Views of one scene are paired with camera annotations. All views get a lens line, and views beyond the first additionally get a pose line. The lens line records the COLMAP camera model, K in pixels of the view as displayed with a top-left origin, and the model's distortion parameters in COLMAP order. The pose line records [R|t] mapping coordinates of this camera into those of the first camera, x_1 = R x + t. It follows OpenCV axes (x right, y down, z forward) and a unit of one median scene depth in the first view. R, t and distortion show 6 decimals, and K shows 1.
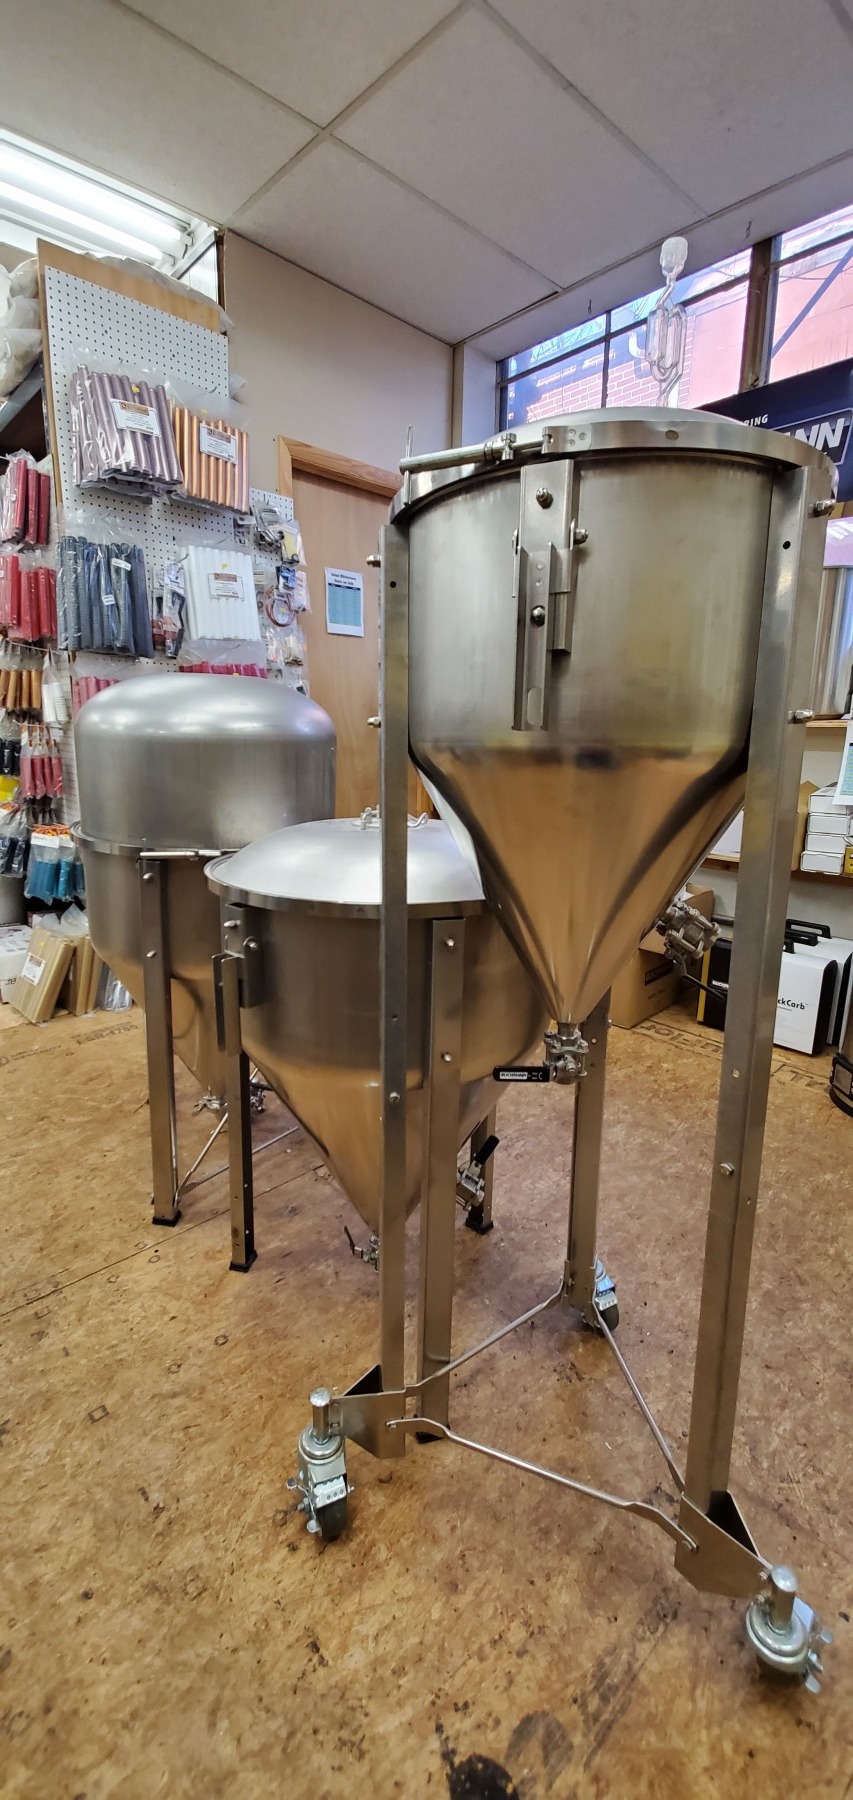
lens RADIAL K [[758.4, 0, 426.5], [0, 758.4, 900.0], [0, 0, 1]] dist [0.000276, -0.016927]
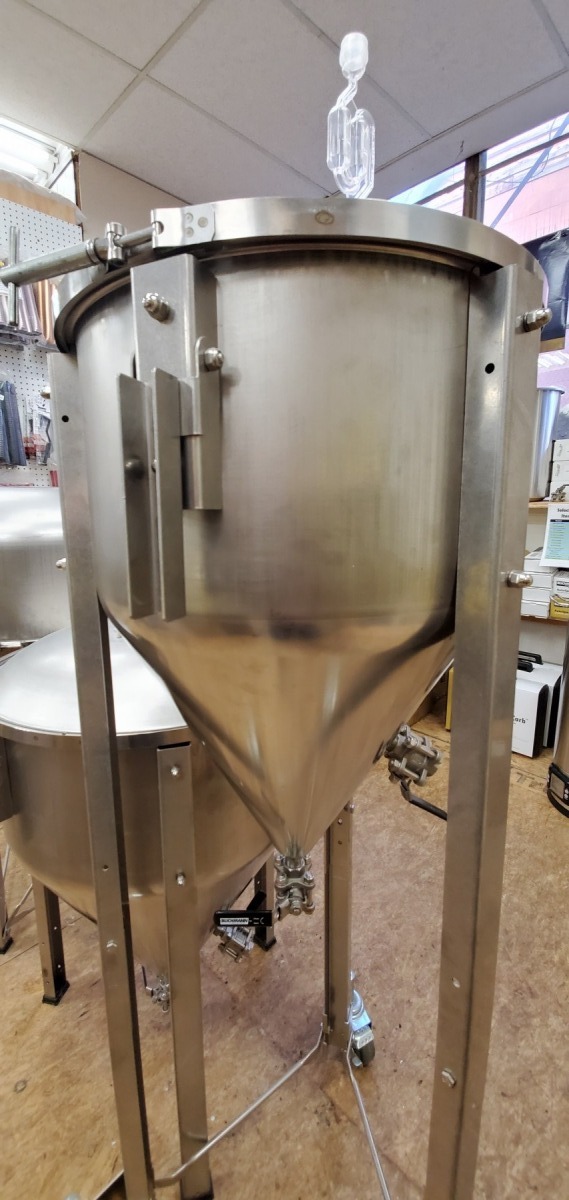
lens RADIAL K [[512.6, 0, 284.5], [0, 512.6, 600.0], [0, 0, 1]] dist [-0.000537, -0.018783]
pose [[0.999150, -0.026774, 0.031348, 0.095138], [0.027677, 0.999204, -0.028731, -0.086908], [-0.030554, 0.029575, 0.999095, 0.191399]]
